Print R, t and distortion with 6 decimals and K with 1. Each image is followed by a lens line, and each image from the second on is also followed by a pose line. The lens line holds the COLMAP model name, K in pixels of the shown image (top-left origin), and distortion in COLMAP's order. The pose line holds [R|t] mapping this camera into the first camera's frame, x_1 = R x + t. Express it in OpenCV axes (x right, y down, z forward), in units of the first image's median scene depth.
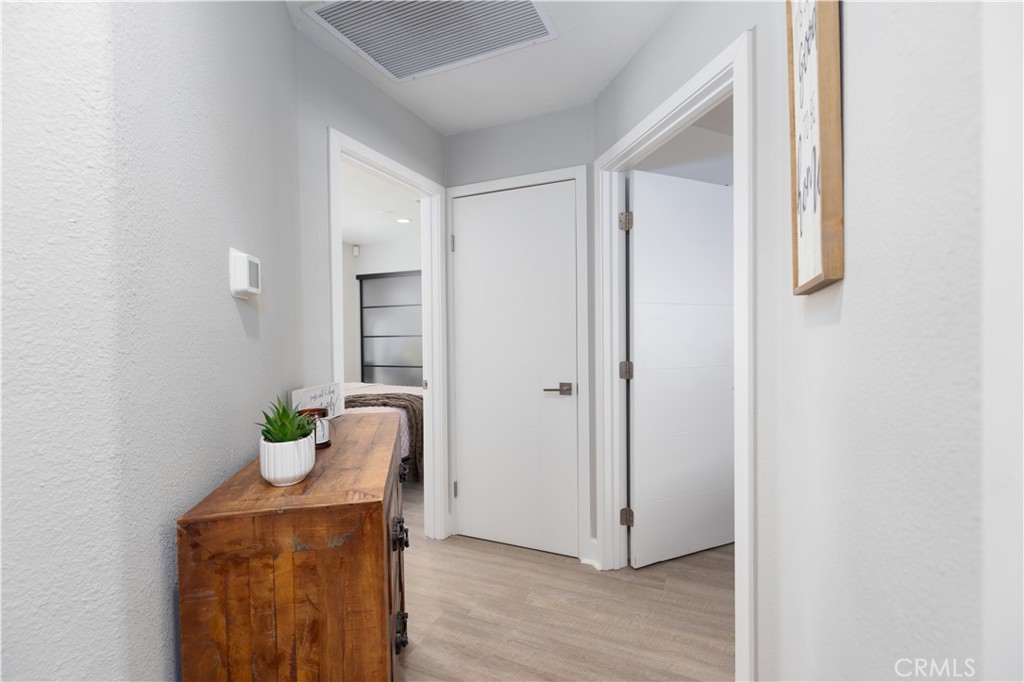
lens RADIAL K [[451.8, 0, 509.3], [0, 451.8, 343.6], [0, 0, 1]] dist [-0.003760, 0.000239]
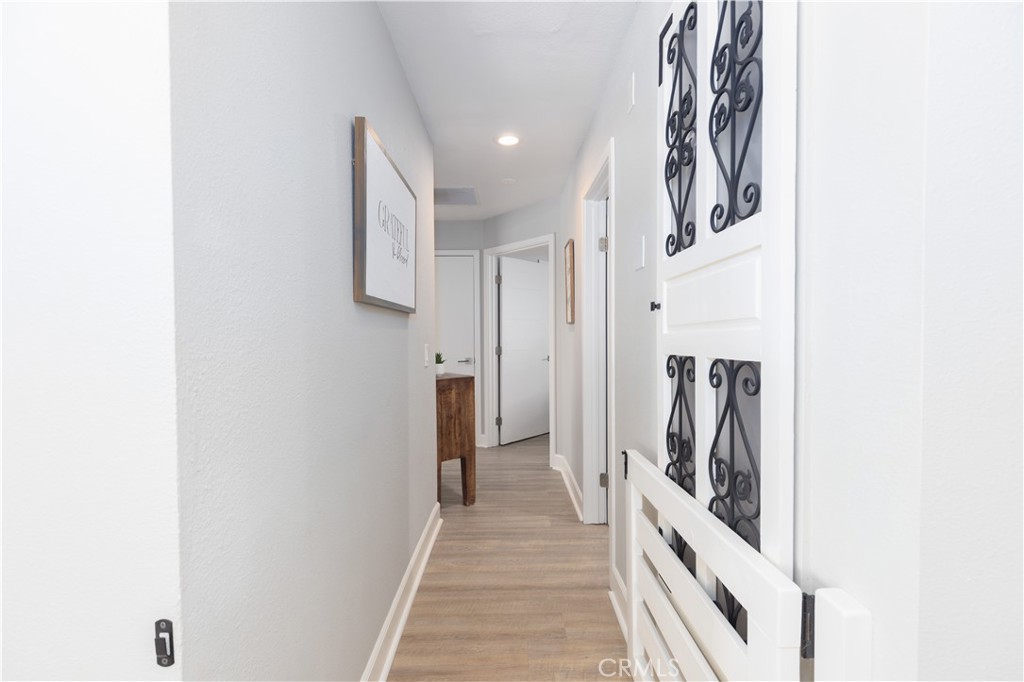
lens RADIAL K [[458.4, 0, 511.8], [0, 458.4, 345.3], [0, 0, 1]] dist [-0.000997, -0.000414]
pose [[0.903599, -0.003484, 0.428365, -0.599612], [0.002770, 0.999994, 0.002289, 0.028628], [-0.428370, -0.000882, 0.903603, -0.953701]]
